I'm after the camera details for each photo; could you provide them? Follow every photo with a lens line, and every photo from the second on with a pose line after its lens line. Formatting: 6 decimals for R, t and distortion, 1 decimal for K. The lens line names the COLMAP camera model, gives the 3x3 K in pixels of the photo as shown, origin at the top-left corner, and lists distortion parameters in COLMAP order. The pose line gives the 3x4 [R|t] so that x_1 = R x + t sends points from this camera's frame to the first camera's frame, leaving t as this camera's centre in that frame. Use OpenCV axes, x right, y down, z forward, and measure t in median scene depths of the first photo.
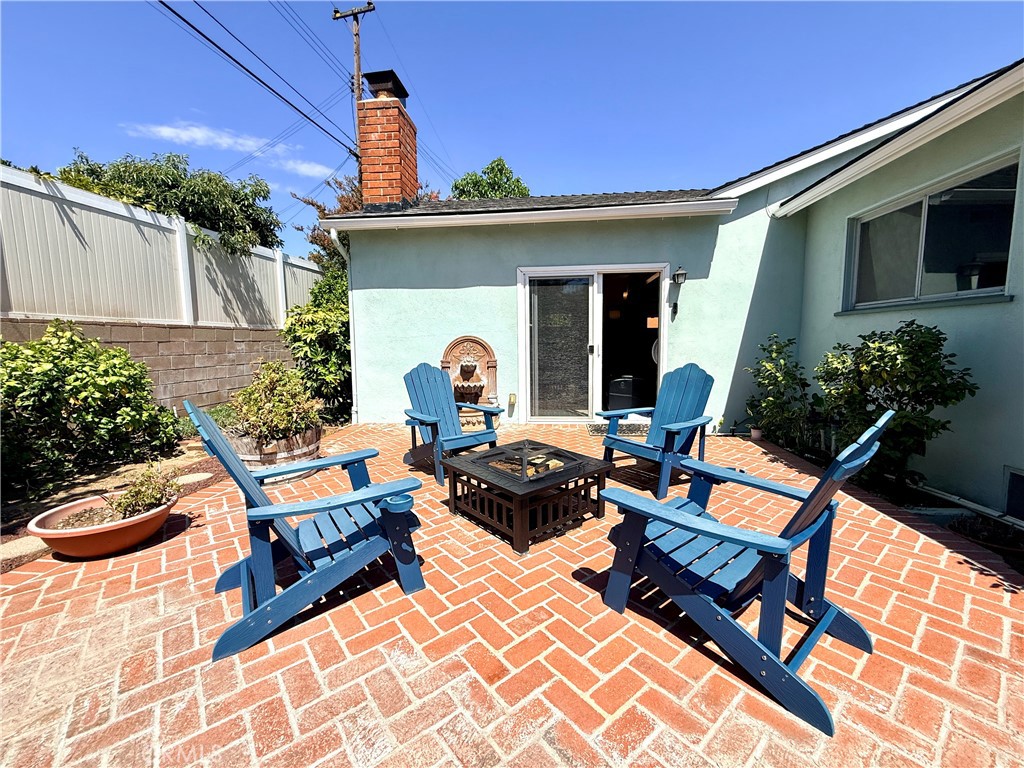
lens RADIAL K [[412.4, 0, 512.0], [0, 412.4, 384.0], [0, 0, 1]] dist [-0.002317, 0.000122]
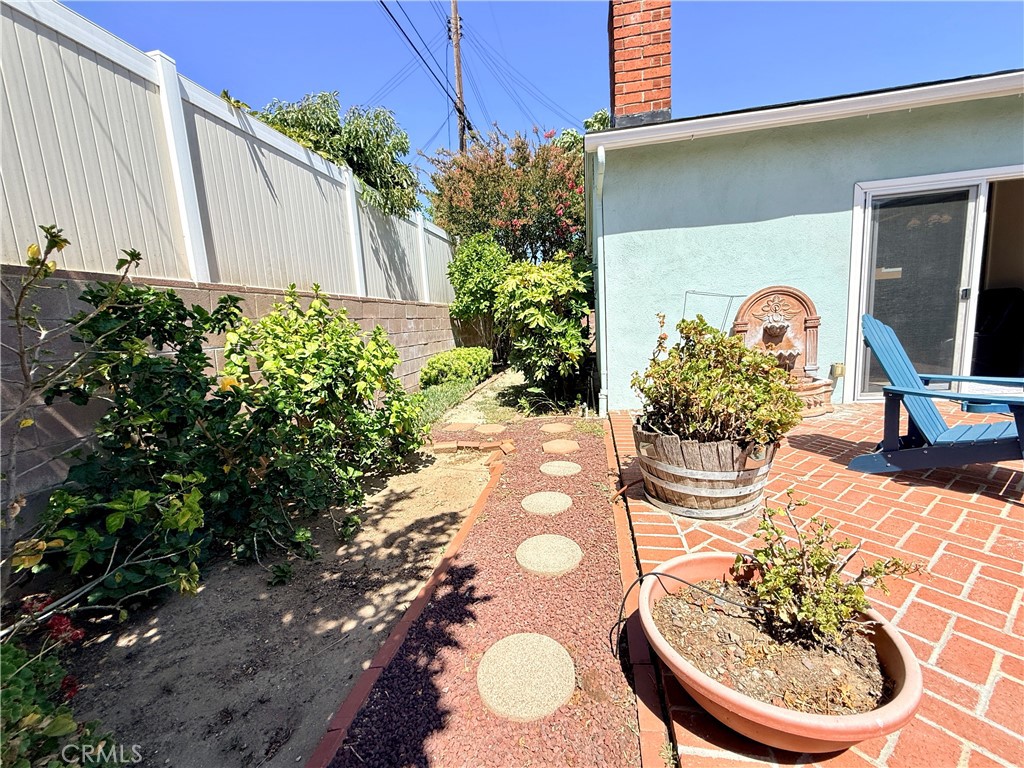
lens RADIAL K [[412.4, 0, 512.0], [0, 412.4, 384.0], [0, 0, 1]] dist [-0.002317, 0.000122]
pose [[0.995529, -0.040496, -0.085340, -0.513700], [0.044344, 0.998061, 0.043681, 0.003556], [0.083405, -0.047270, 0.995394, 0.226252]]
